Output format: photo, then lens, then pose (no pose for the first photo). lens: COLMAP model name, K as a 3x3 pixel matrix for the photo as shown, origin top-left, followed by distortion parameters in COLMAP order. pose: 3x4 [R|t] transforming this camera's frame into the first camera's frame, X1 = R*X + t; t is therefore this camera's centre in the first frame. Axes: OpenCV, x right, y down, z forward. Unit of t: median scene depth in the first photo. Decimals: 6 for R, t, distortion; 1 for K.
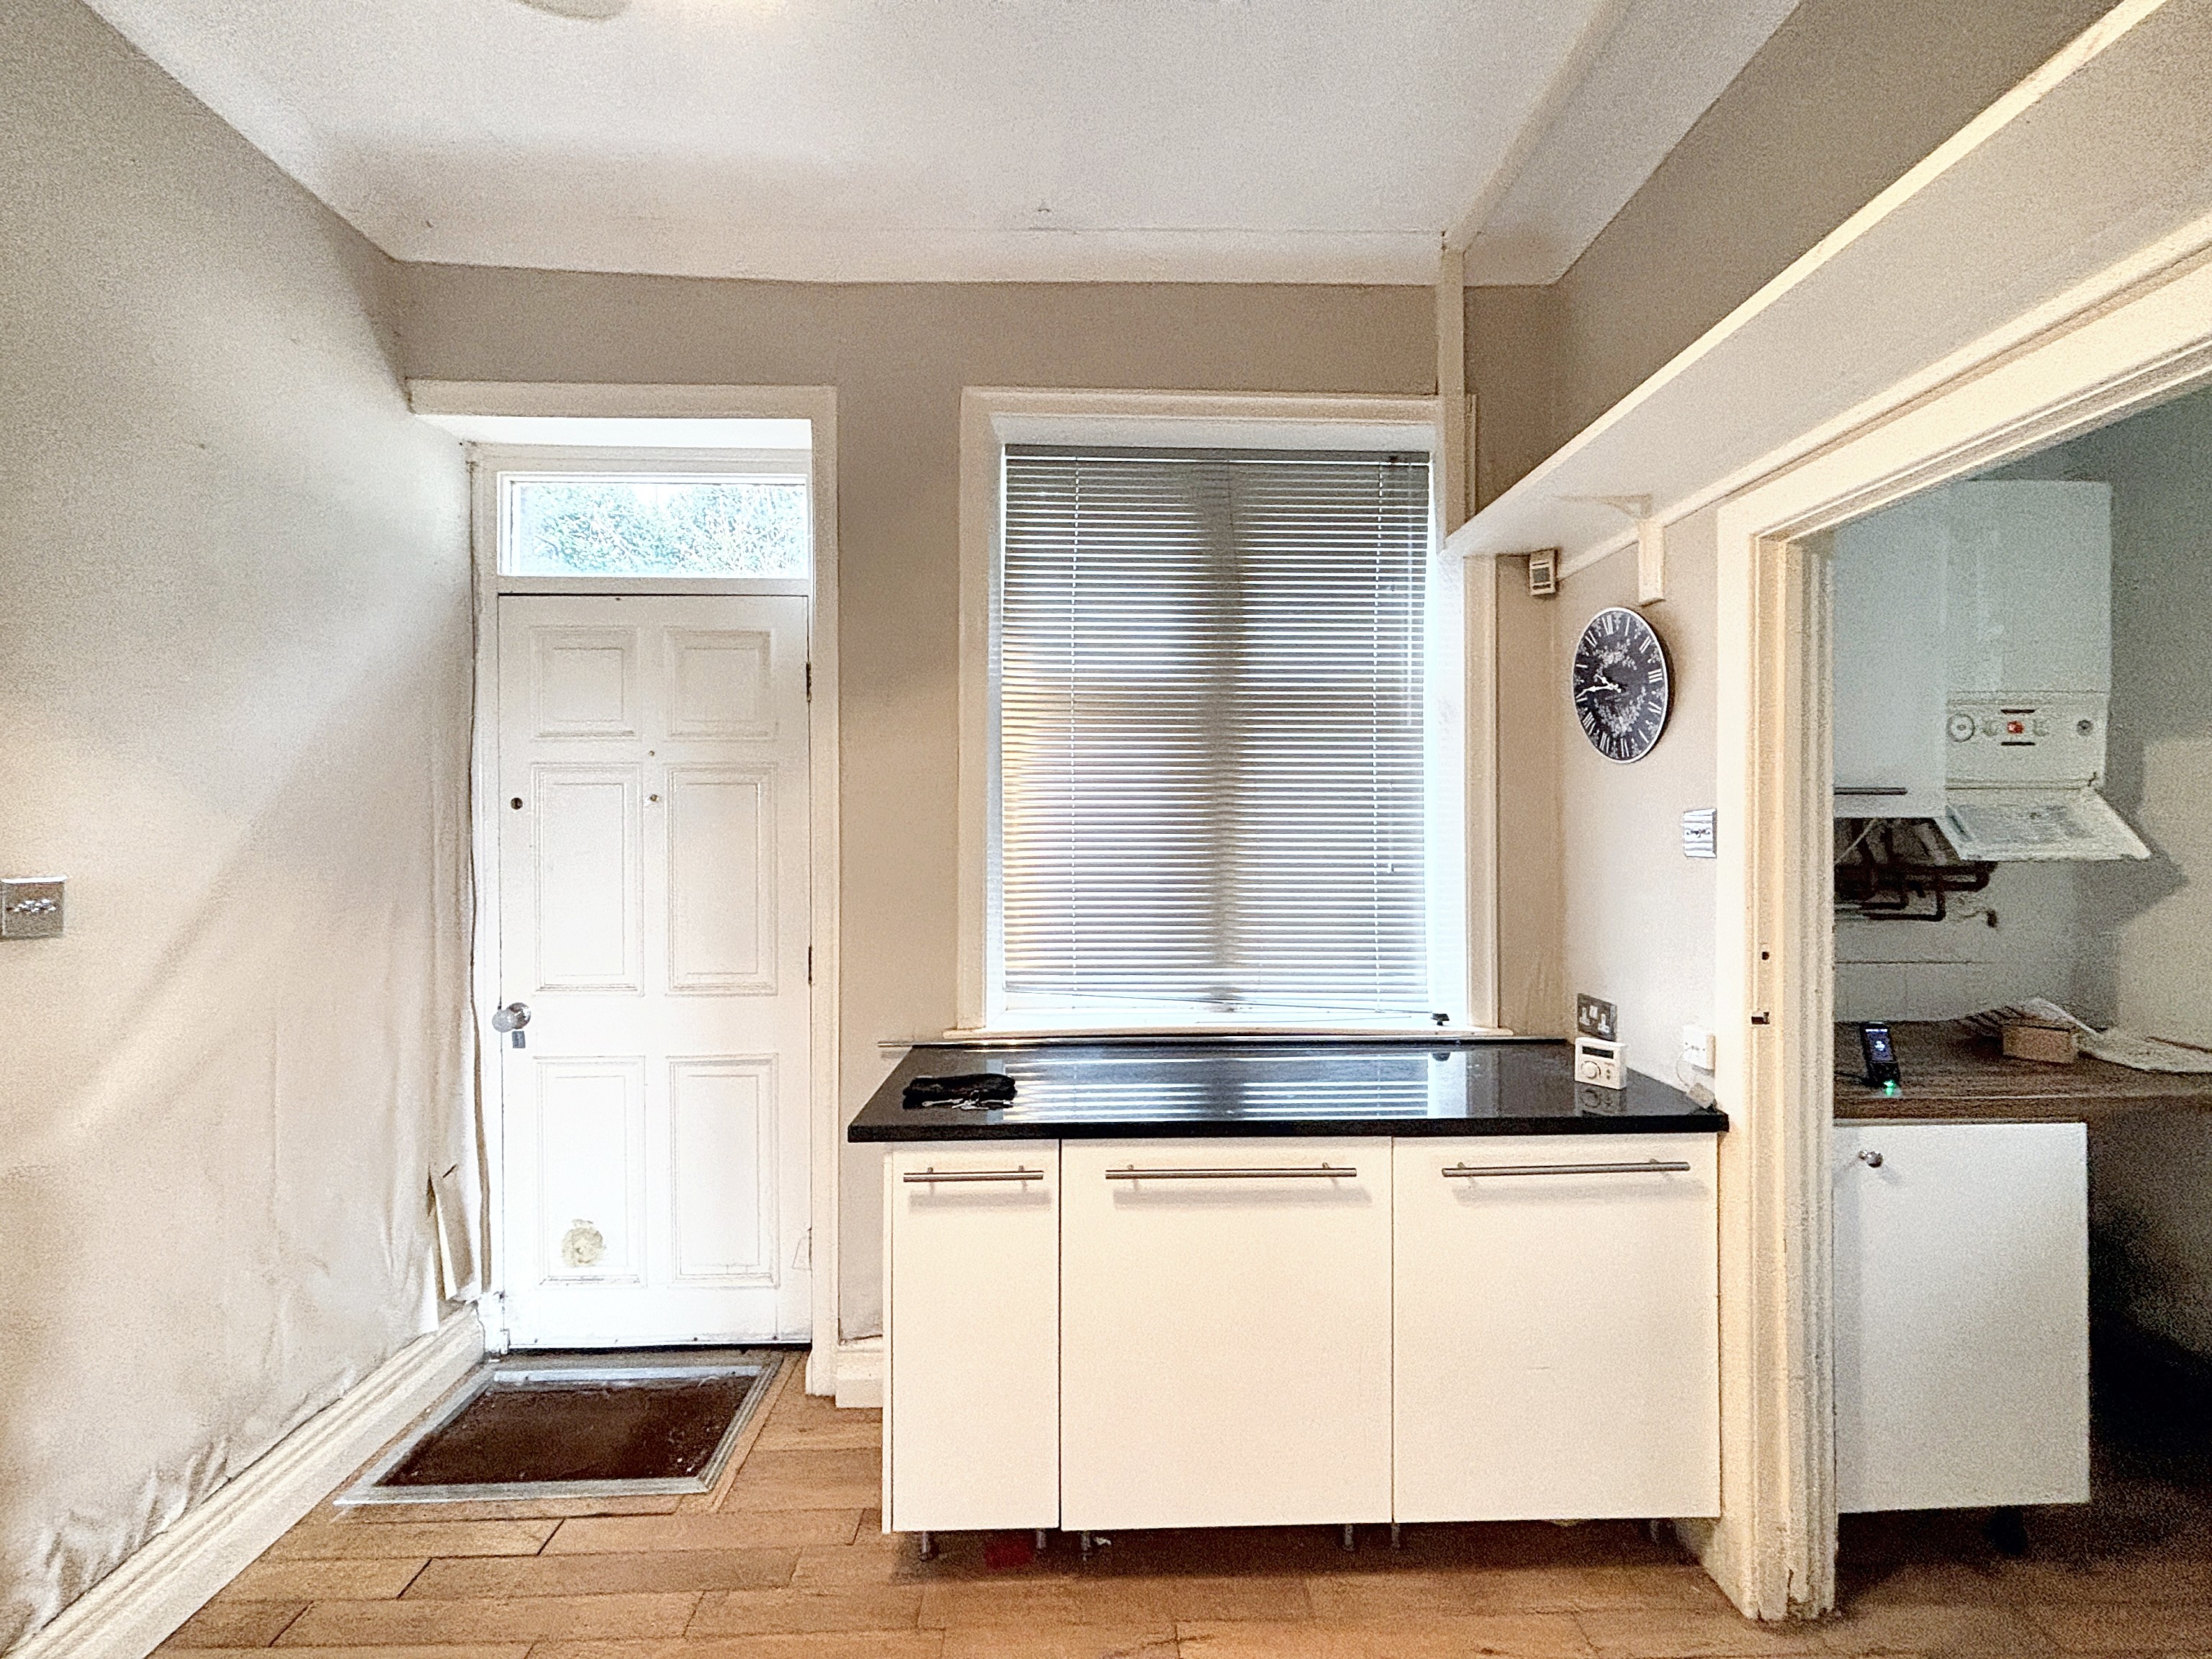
lens RADIAL K [[897.7, 0, 1106.0], [0, 897.7, 829.5], [0, 0, 1]] dist [-0.002474, -0.000504]
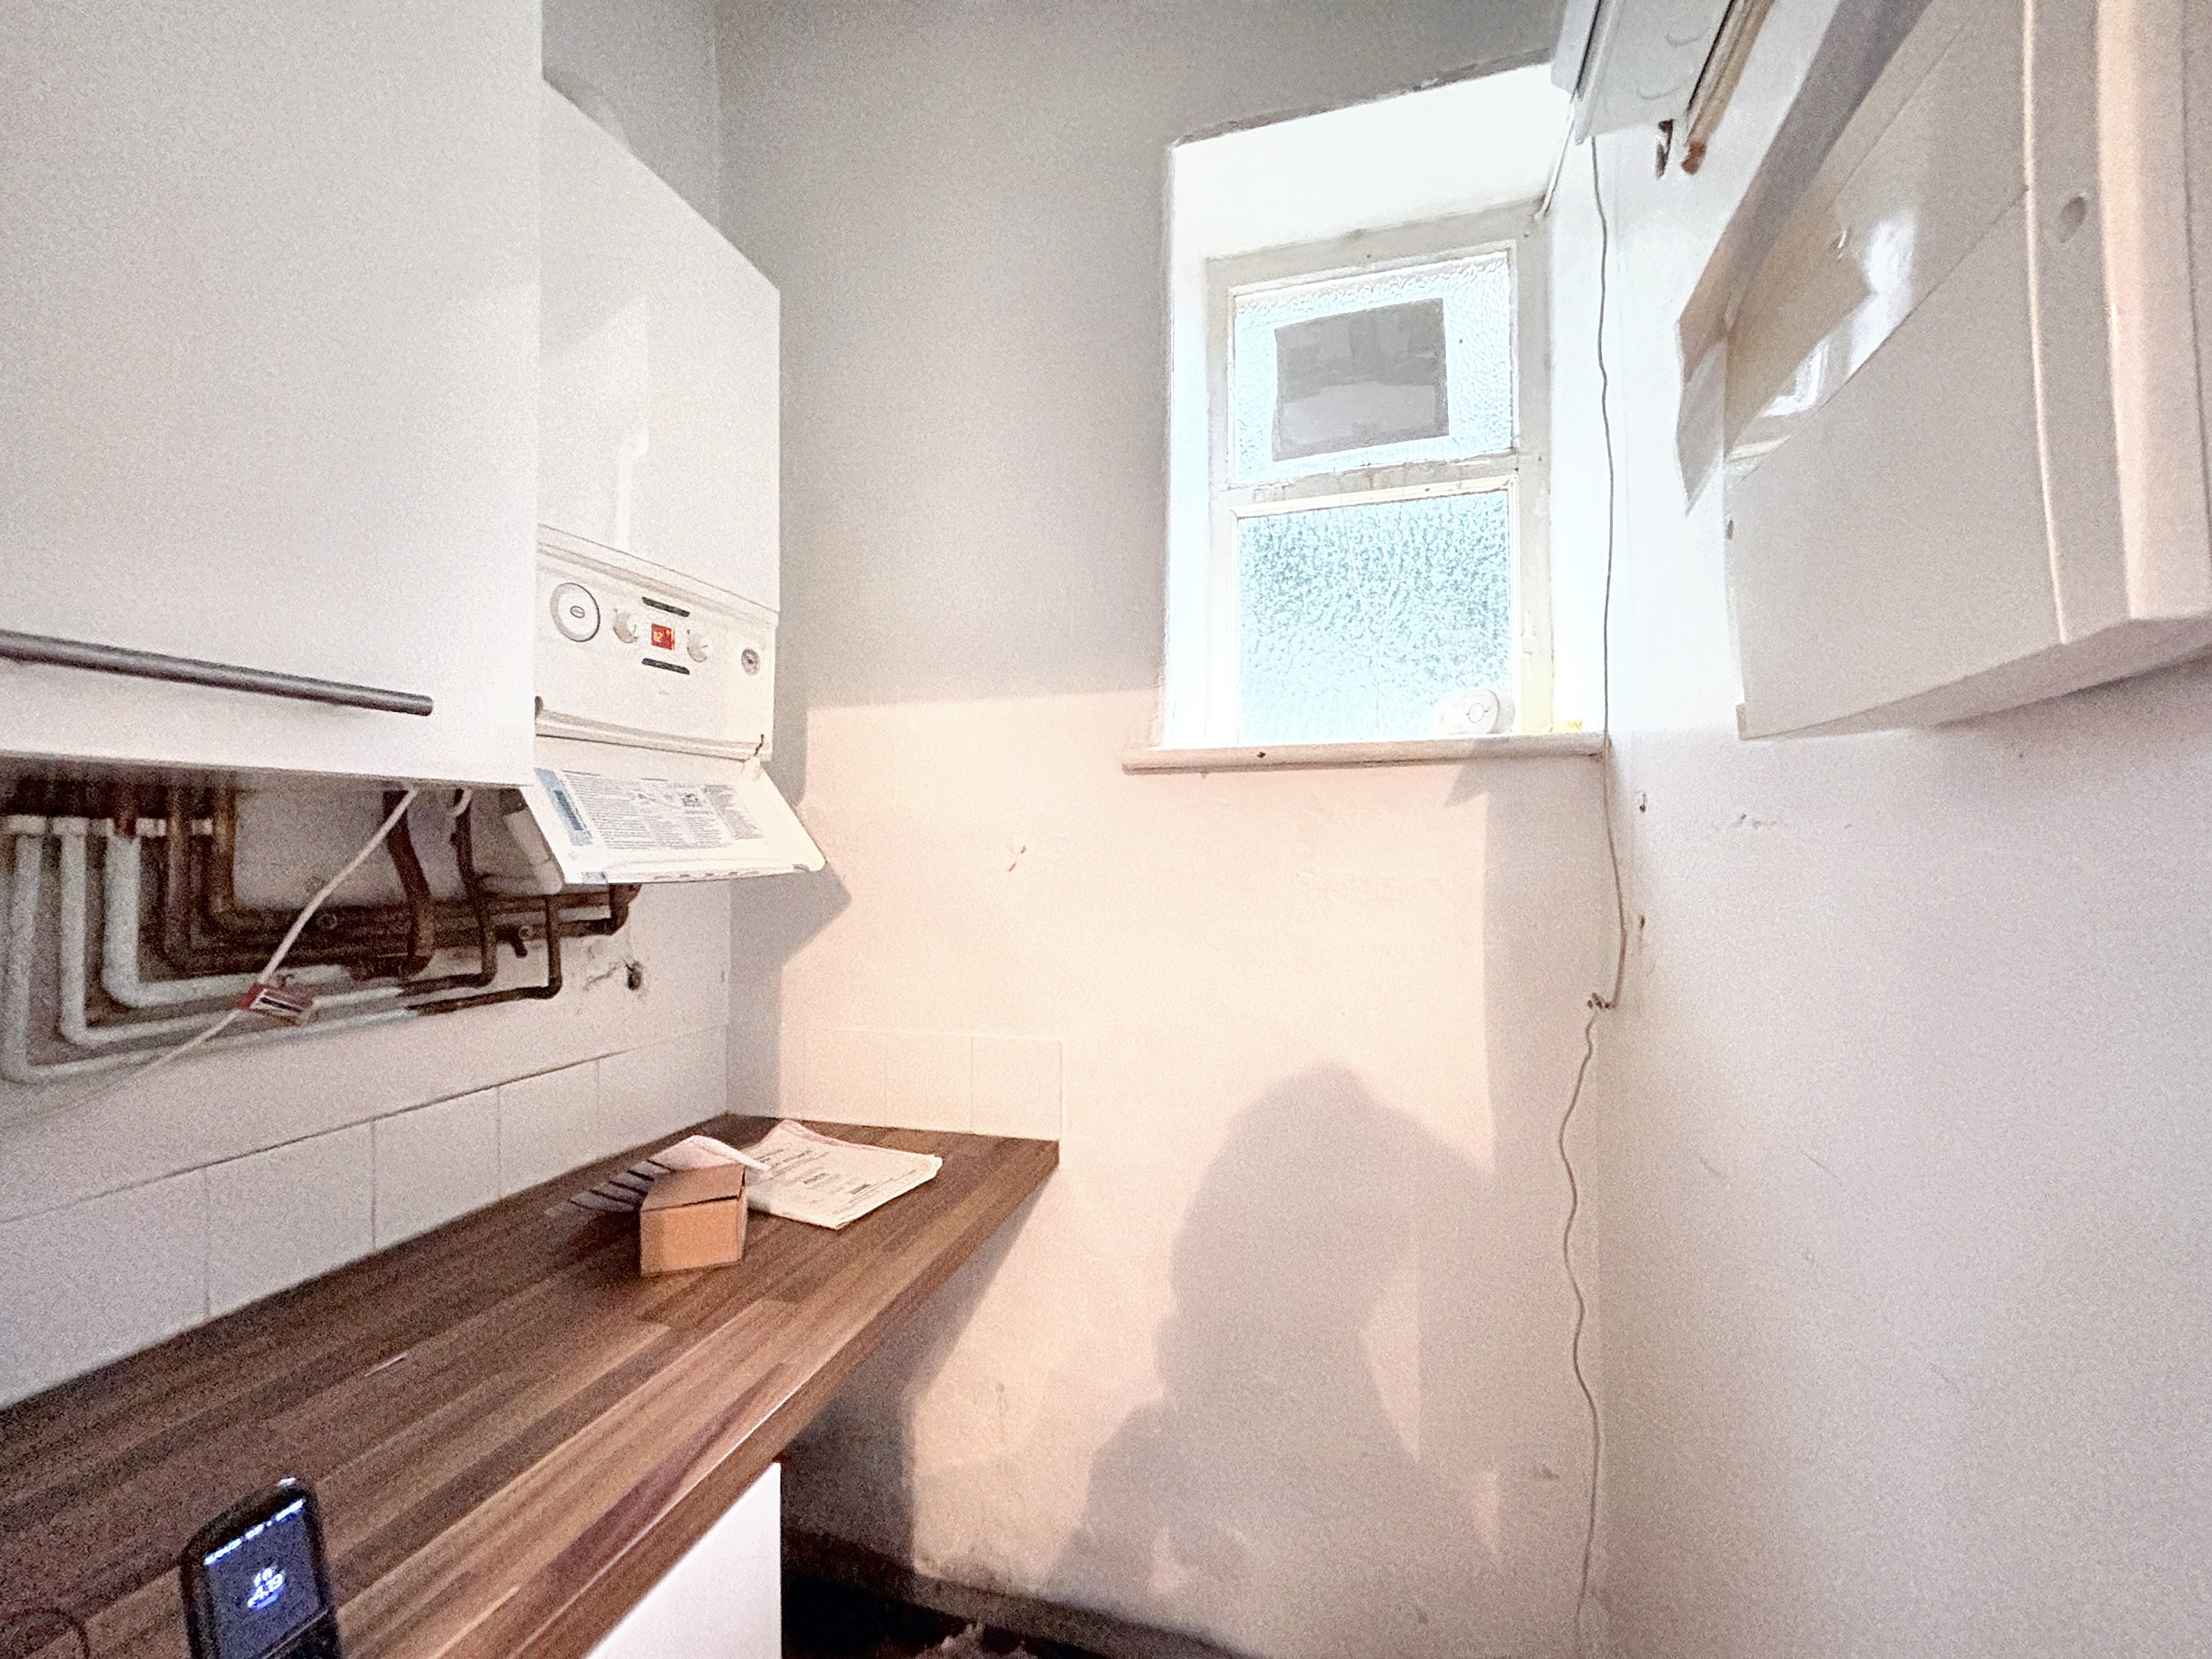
lens RADIAL K [[1015.9, 0, 1106.0], [0, 1015.9, 829.5], [0, 0, 1]] dist [-0.001632, -0.000455]
pose [[0.363177, 0.013402, 0.931624, 0.525618], [0.001921, 0.999884, -0.015133, 0.013365], [-0.931718, 0.007286, 0.363109, 0.511341]]
